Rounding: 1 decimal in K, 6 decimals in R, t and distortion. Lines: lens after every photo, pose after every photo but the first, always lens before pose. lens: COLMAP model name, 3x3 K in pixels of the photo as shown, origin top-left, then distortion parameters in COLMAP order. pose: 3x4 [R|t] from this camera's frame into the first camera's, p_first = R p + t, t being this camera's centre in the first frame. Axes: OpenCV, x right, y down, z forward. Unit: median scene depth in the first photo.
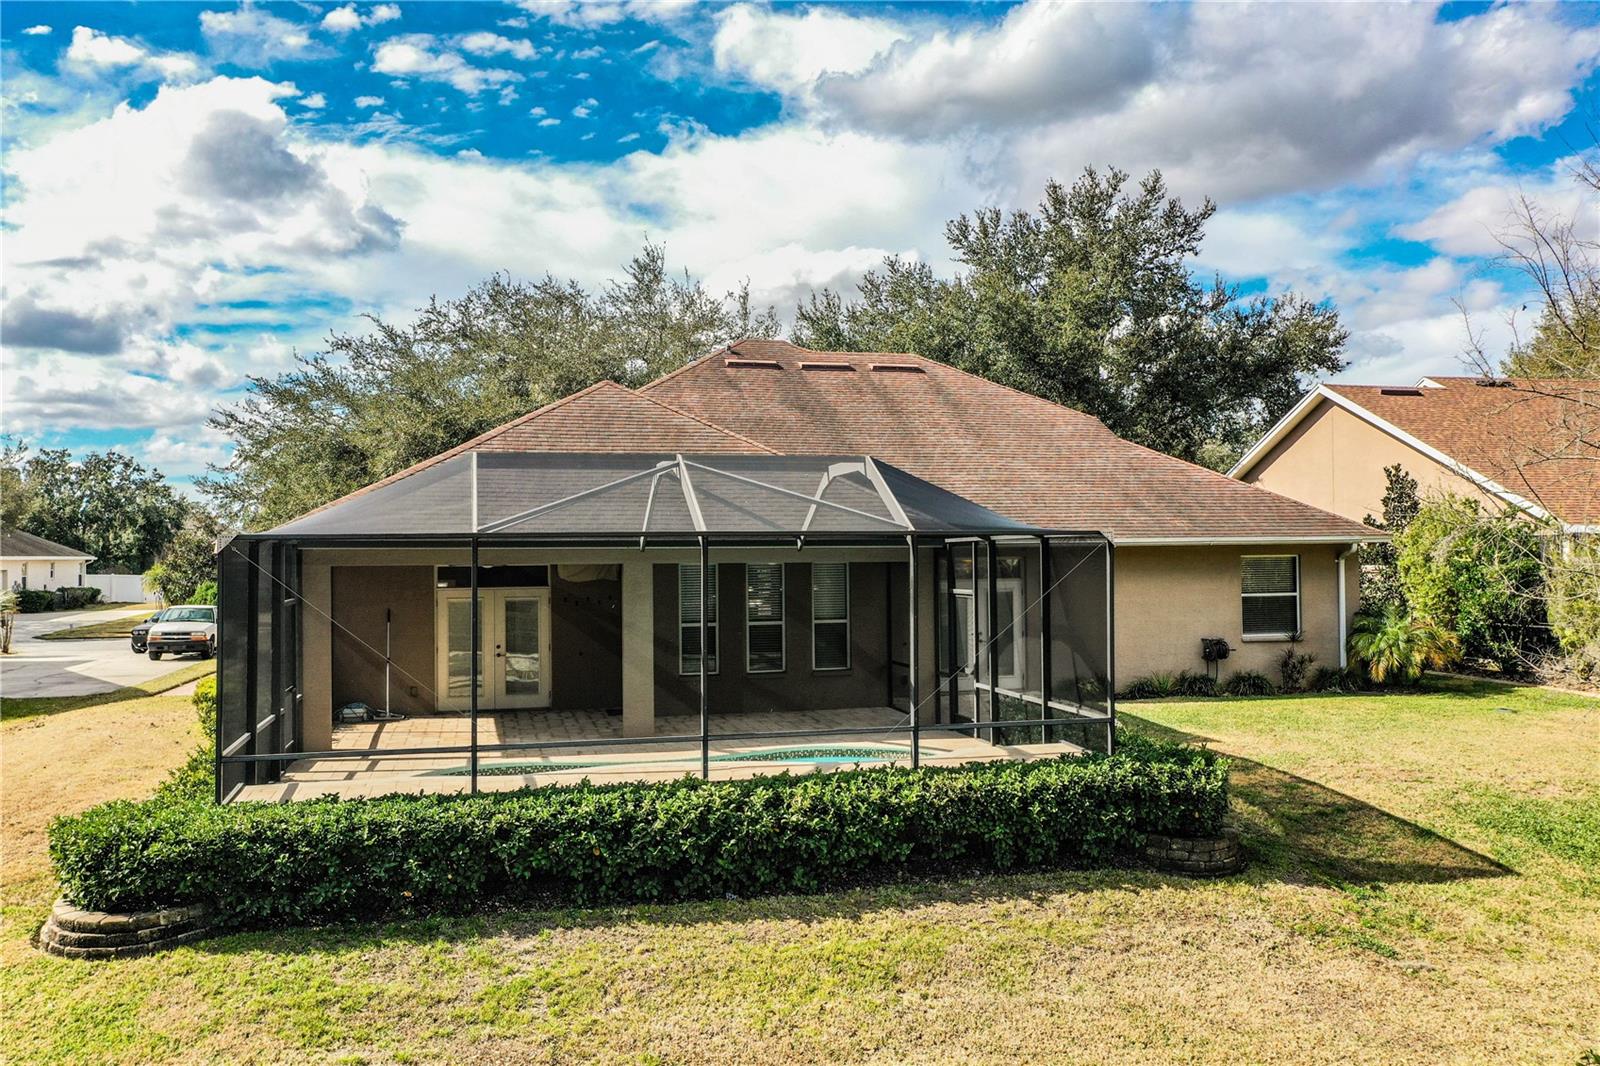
lens RADIAL K [[1228.8, 0, 800.0], [0, 1228.8, 533.0], [0, 0, 1]] dist [0.005650, -0.001871]
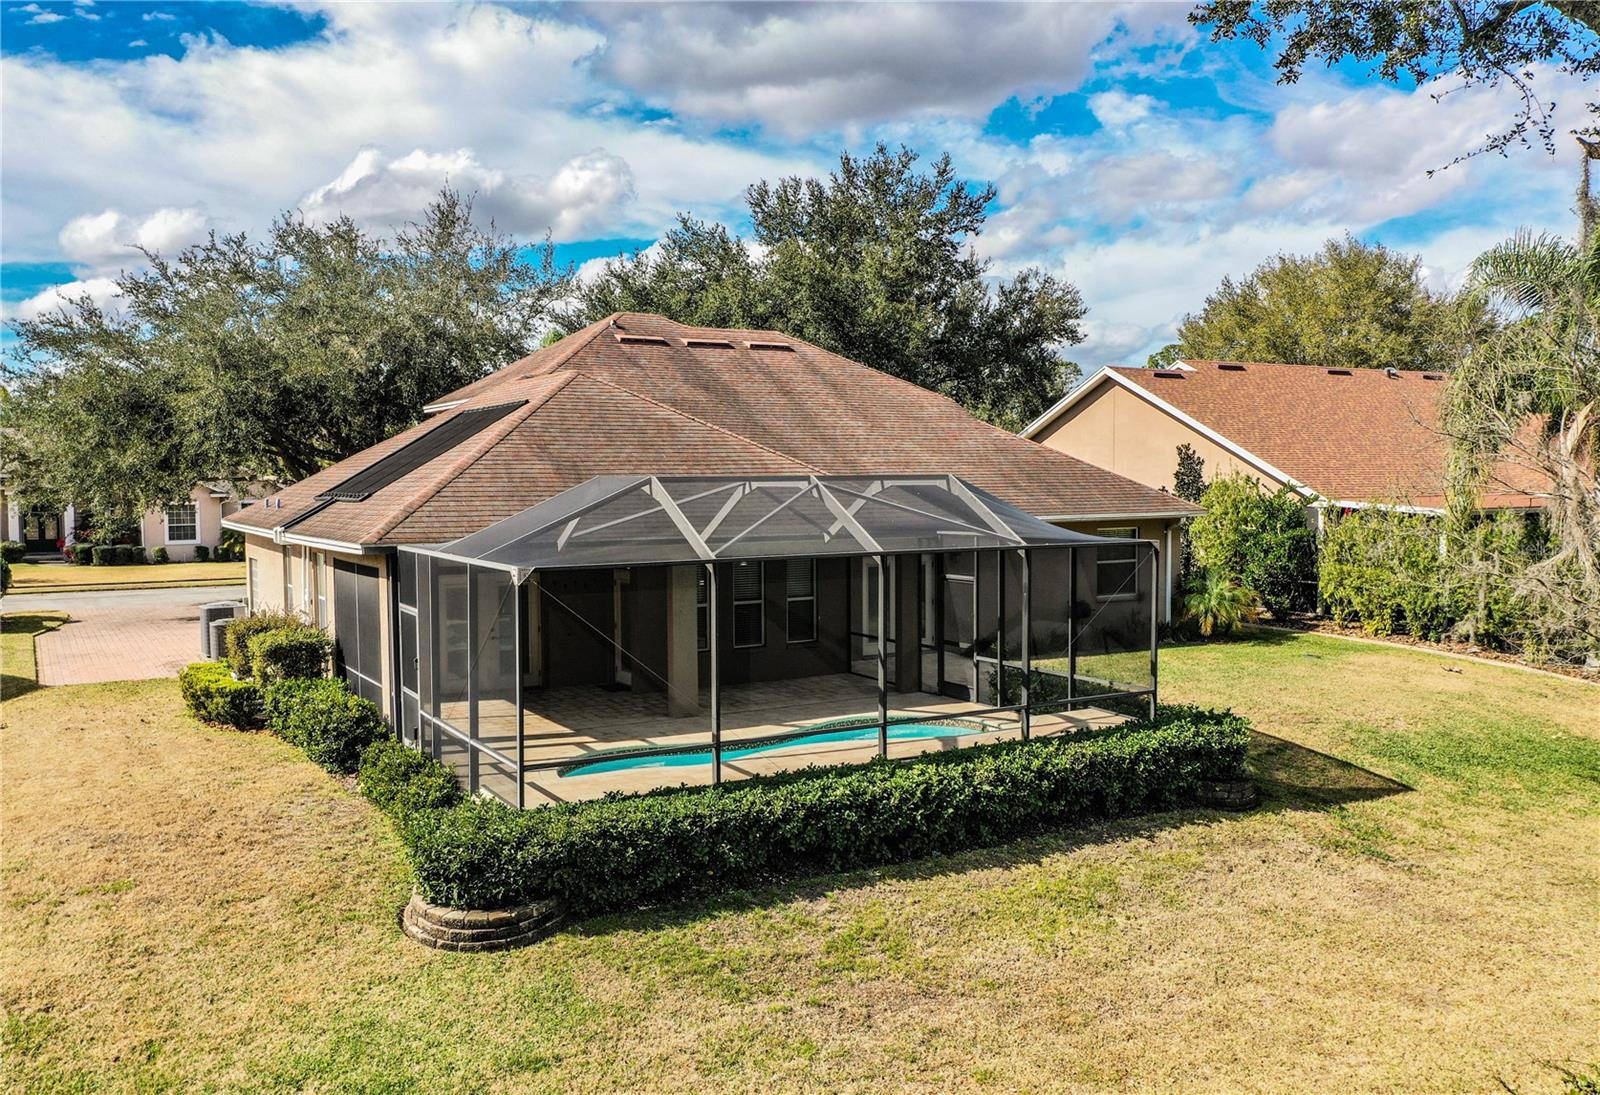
lens RADIAL K [[1242.3, 0, 800.0], [0, 1242.3, 547.5], [0, 0, 1]] dist [0.001460, -0.000116]
pose [[0.963941, -0.010982, 0.265890, -0.510196], [-0.007078, 0.997737, 0.066871, -0.091351], [-0.266023, -0.066342, 0.961681, -0.138379]]
